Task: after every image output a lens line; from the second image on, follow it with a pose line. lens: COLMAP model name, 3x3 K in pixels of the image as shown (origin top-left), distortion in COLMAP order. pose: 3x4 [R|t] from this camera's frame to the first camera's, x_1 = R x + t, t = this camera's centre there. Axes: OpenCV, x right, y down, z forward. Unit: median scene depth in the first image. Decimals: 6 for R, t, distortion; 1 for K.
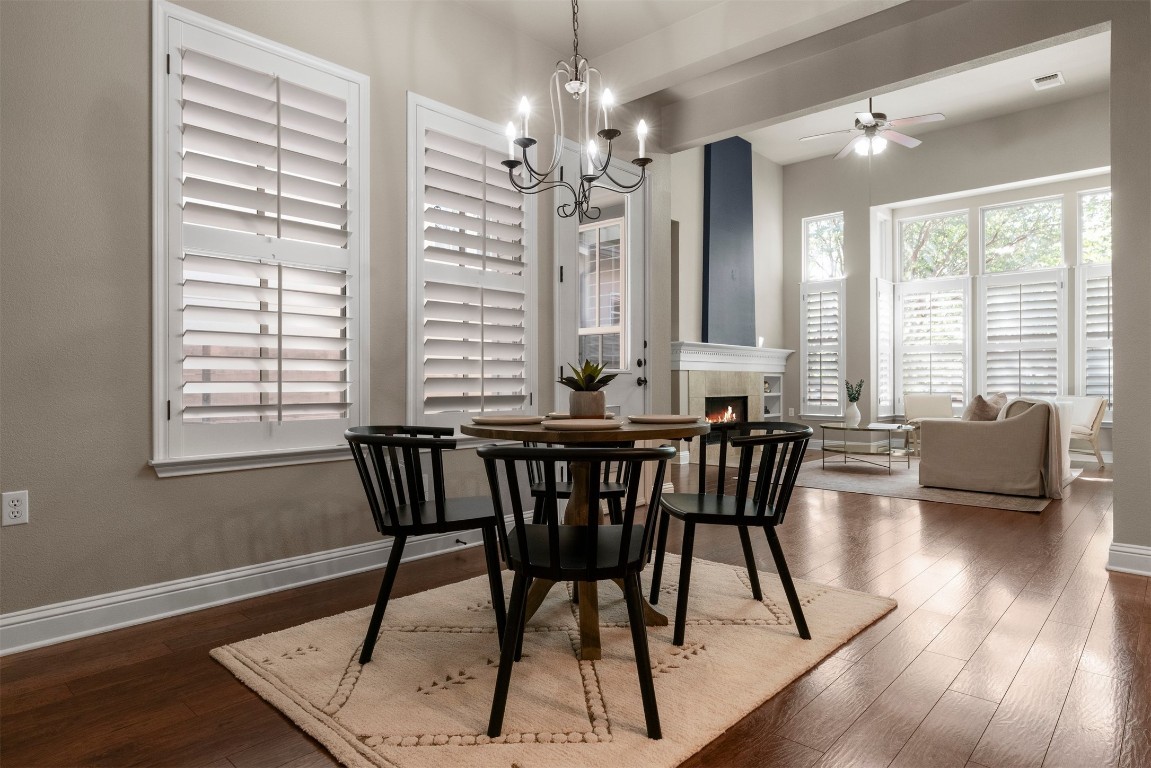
lens RADIAL K [[654.0, 0, 571.2], [0, 654.0, 379.9], [0, 0, 1]] dist [-0.007693, 0.003263]
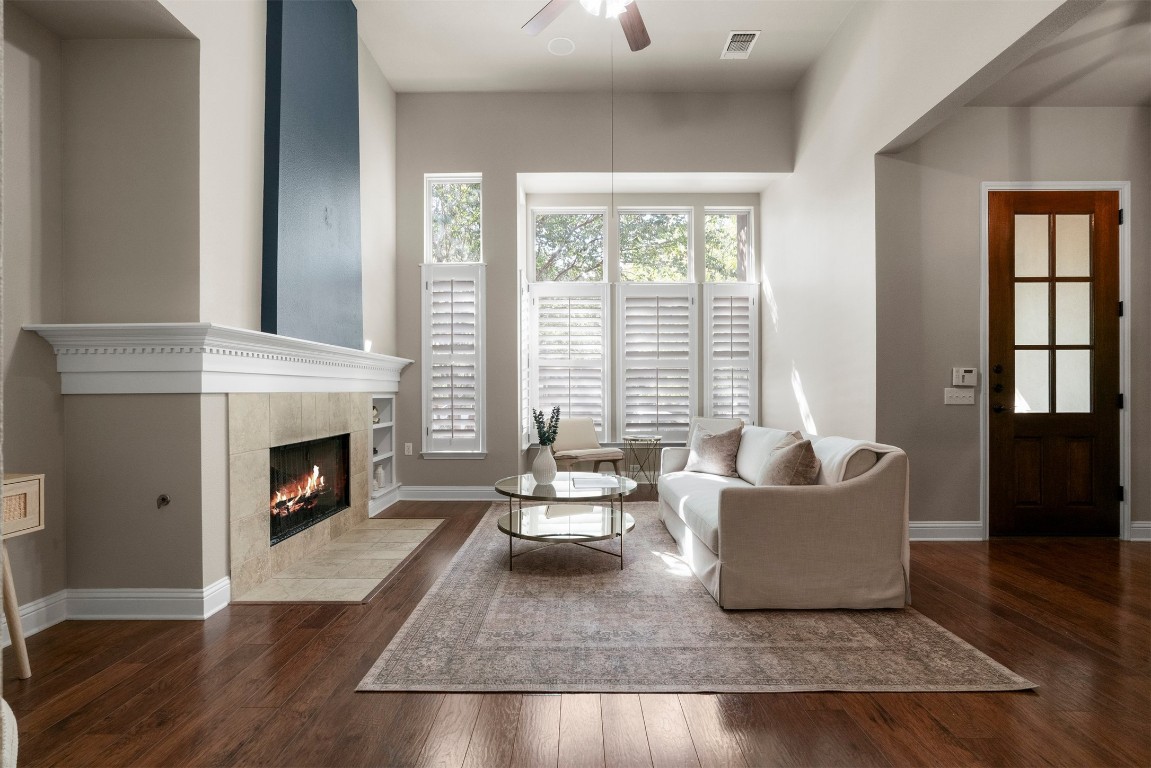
lens RADIAL K [[521.3, 0, 579.6], [0, 521.3, 386.2], [0, 0, 1]] dist [-0.007218, 0.003219]
pose [[0.731953, 0.003210, 0.681347, 0.160278], [0.001718, 0.999977, -0.006557, -0.023260], [-0.681353, 0.005970, 0.731931, 0.813530]]
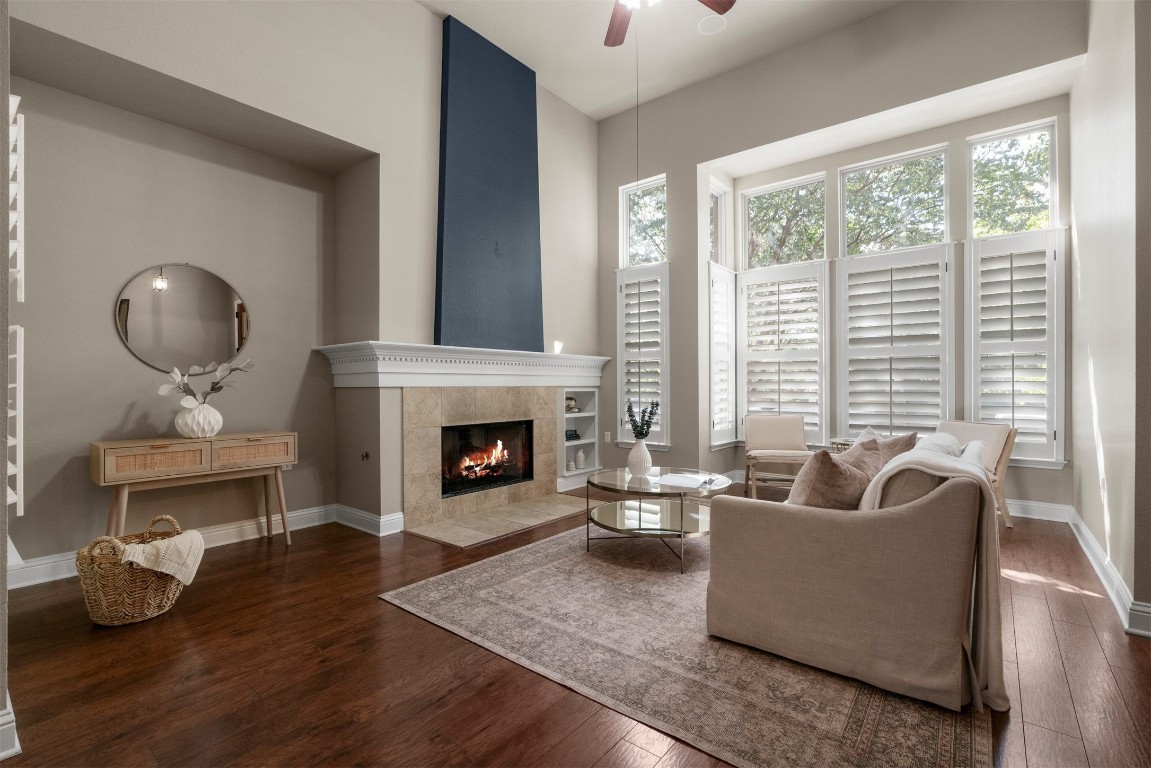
lens RADIAL K [[521.3, 0, 573.6], [0, 521.3, 384.3], [0, 0, 1]] dist [-0.007218, 0.003219]
pose [[0.997377, -0.002374, 0.072345, 0.435000], [0.002368, 0.999997, 0.000158, -0.023985], [-0.072345, 0.000014, 0.997380, 0.665290]]
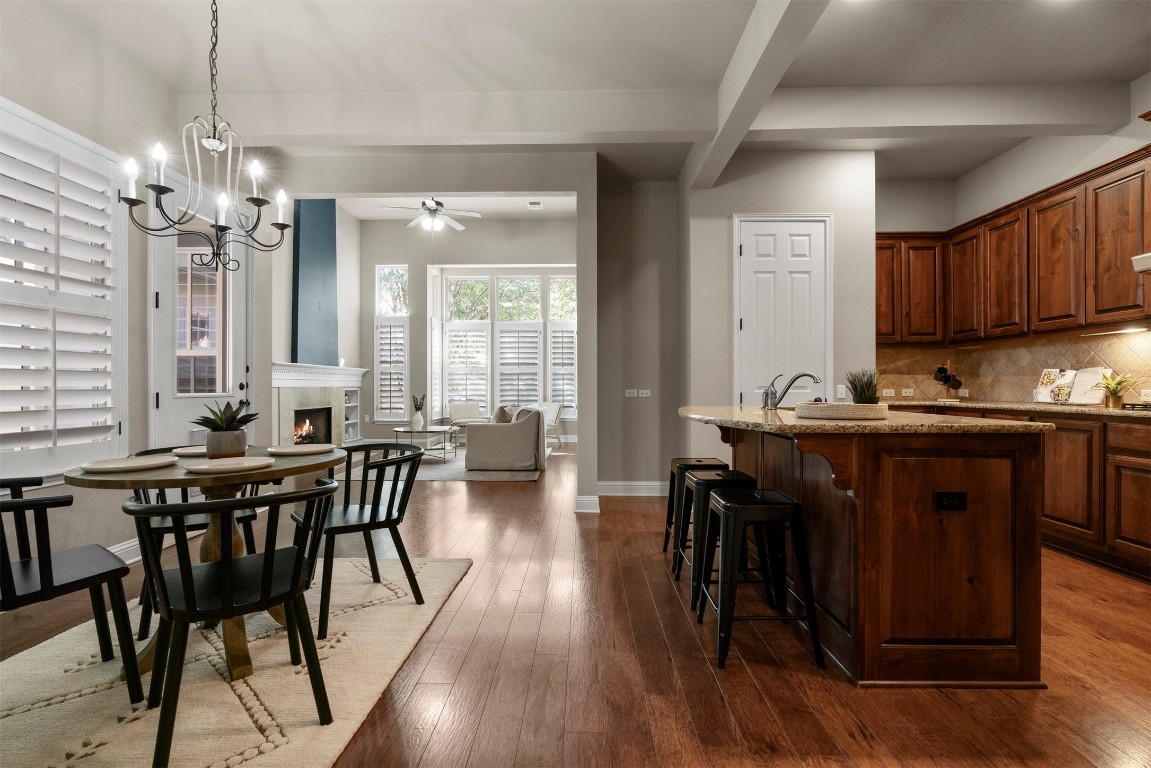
lens RADIAL K [[521.3, 0, 572.7], [0, 521.3, 387.0], [0, 0, 1]] dist [-0.007218, 0.003219]
pose [[0.747029, -0.002487, 0.664787, -0.053306], [-0.000132, 0.999992, 0.003890, -0.025883], [-0.664792, -0.002994, 0.747023, -0.008902]]
